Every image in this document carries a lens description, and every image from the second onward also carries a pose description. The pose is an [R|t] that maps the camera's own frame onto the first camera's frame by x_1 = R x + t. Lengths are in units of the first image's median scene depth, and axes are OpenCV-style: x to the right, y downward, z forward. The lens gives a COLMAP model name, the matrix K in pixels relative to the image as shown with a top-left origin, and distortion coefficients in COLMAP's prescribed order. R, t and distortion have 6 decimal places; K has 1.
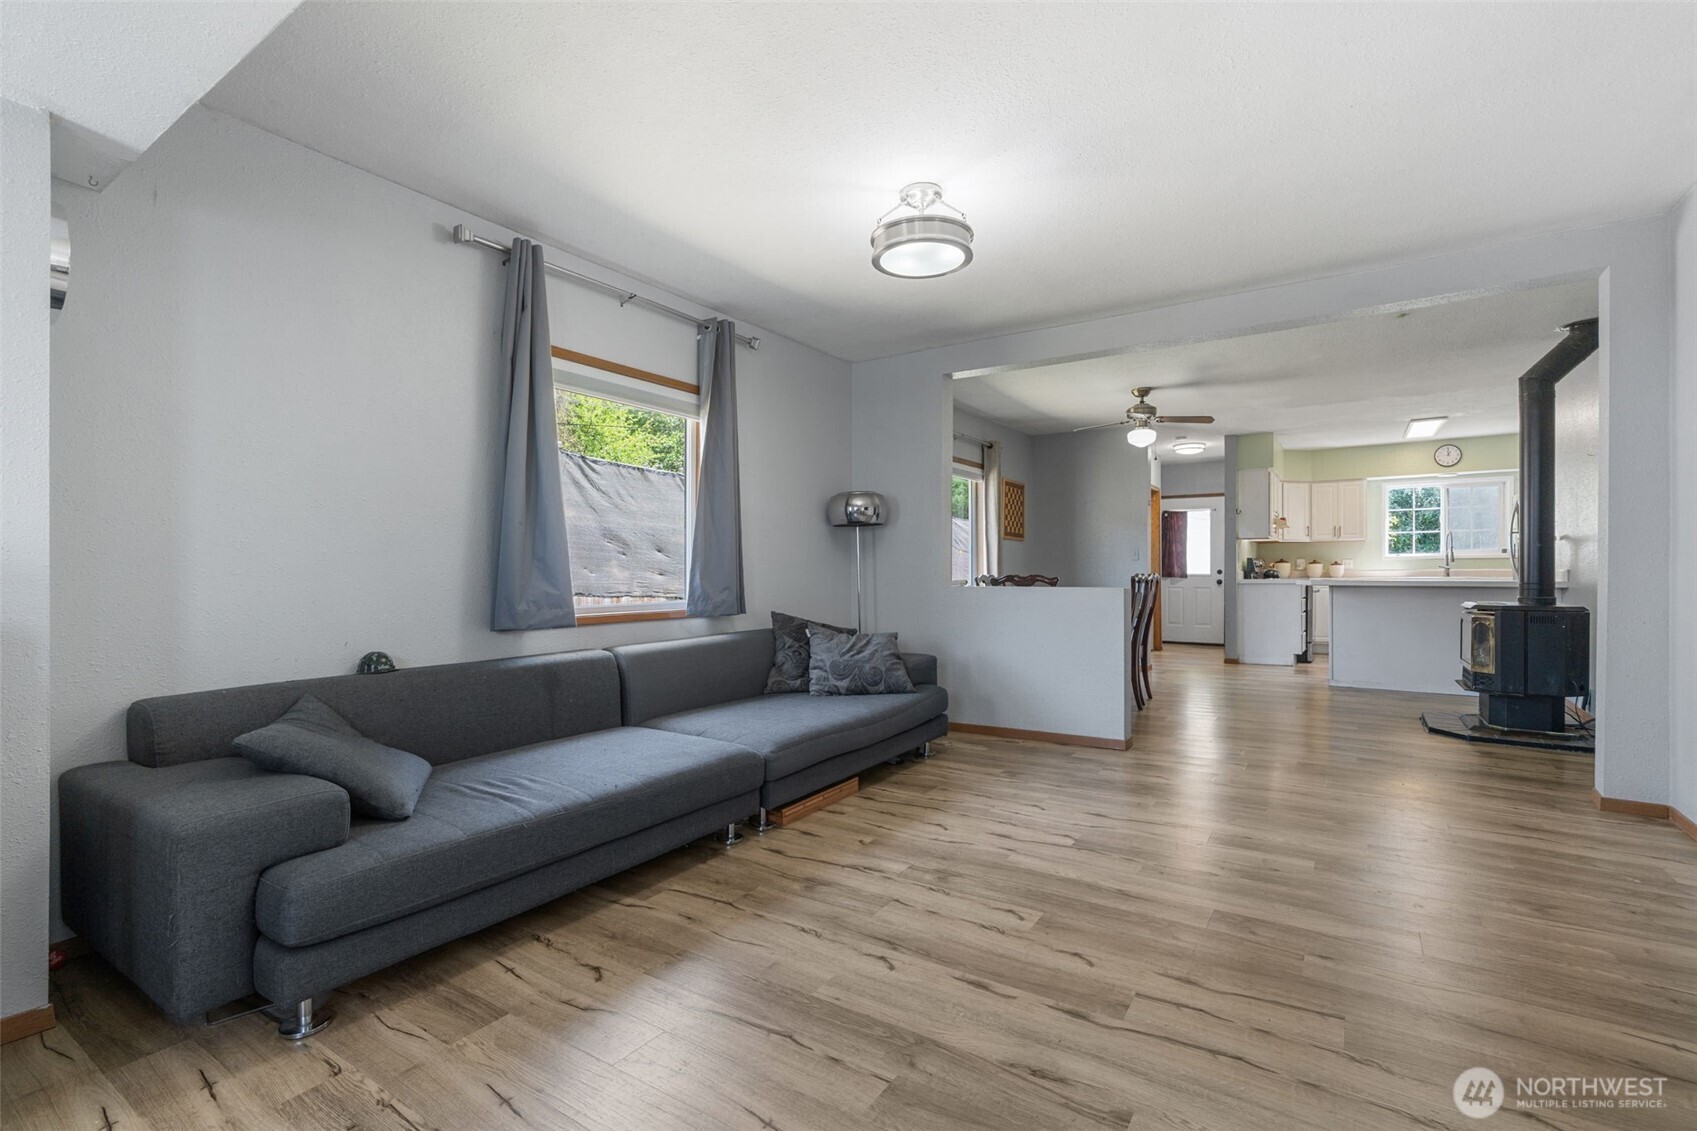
lens RADIAL K [[776.2, 0, 848.8], [0, 776.2, 571.9], [0, 0, 1]] dist [0.000782, 0.002338]
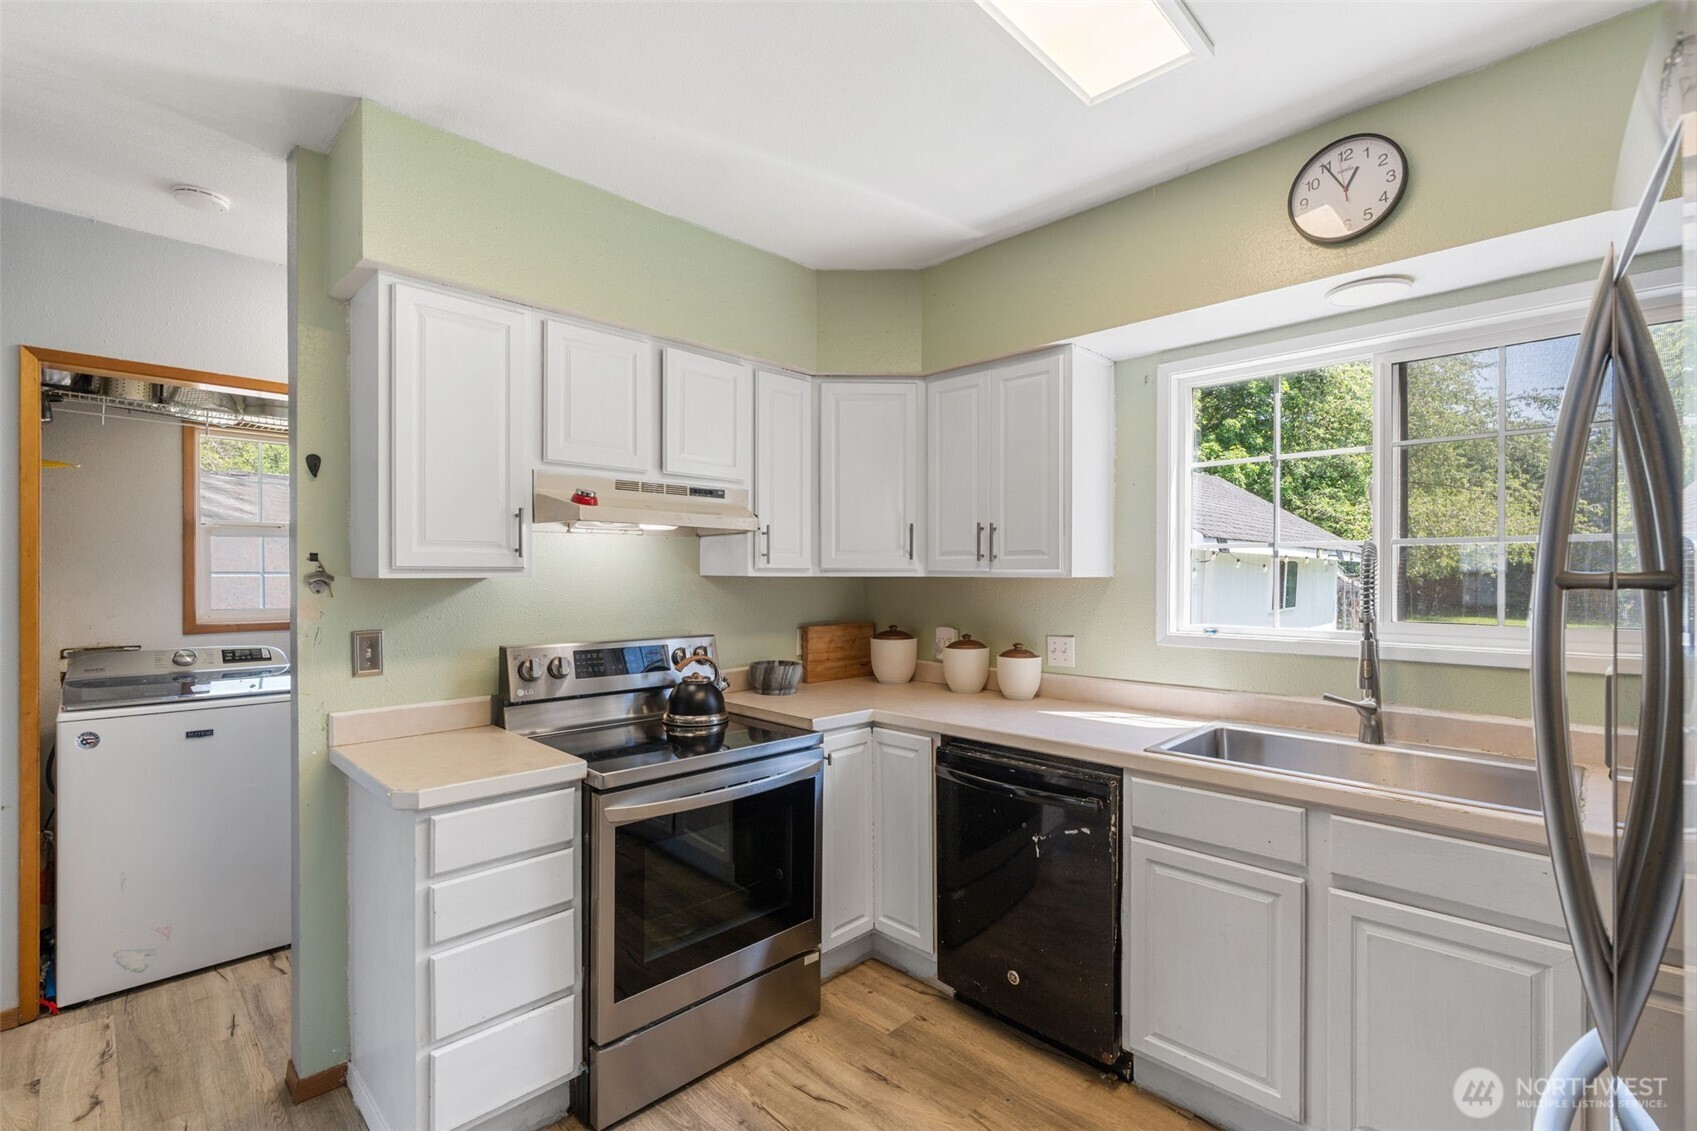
lens RADIAL K [[773.1, 0, 842.1], [0, 773.1, 568.7], [0, 0, 1]] dist [0.004417, 0.000836]
pose [[0.978520, 0.006115, -0.206063, 0.635469], [-0.008025, 0.999932, -0.008437, -0.039742], [0.205997, 0.009910, 0.978502, 0.713875]]
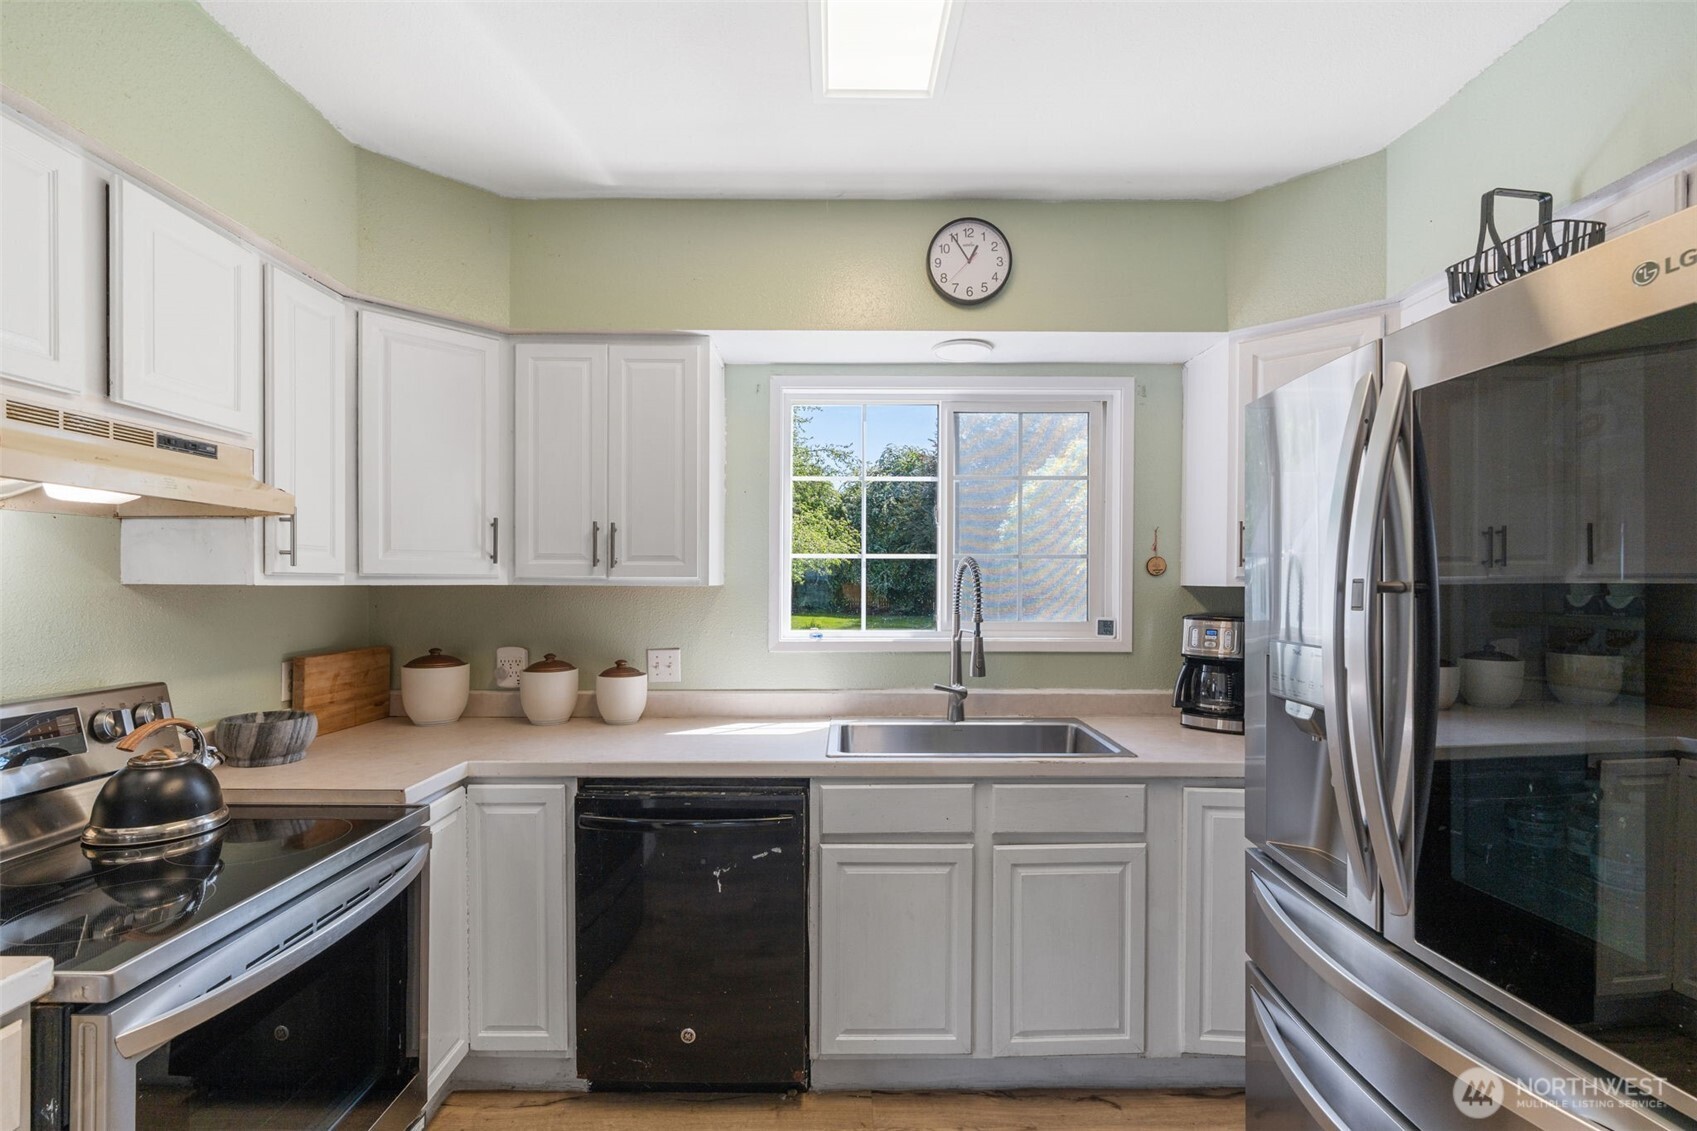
lens RADIAL K [[776.2, 0, 860.0], [0, 776.2, 581.2], [0, 0, 1]] dist [0.000782, 0.002338]
pose [[0.832321, 0.008809, 0.554223, 0.561313], [-0.005918, 0.999958, -0.007006, -0.039620], [-0.554262, 0.002552, 0.832338, 0.754309]]
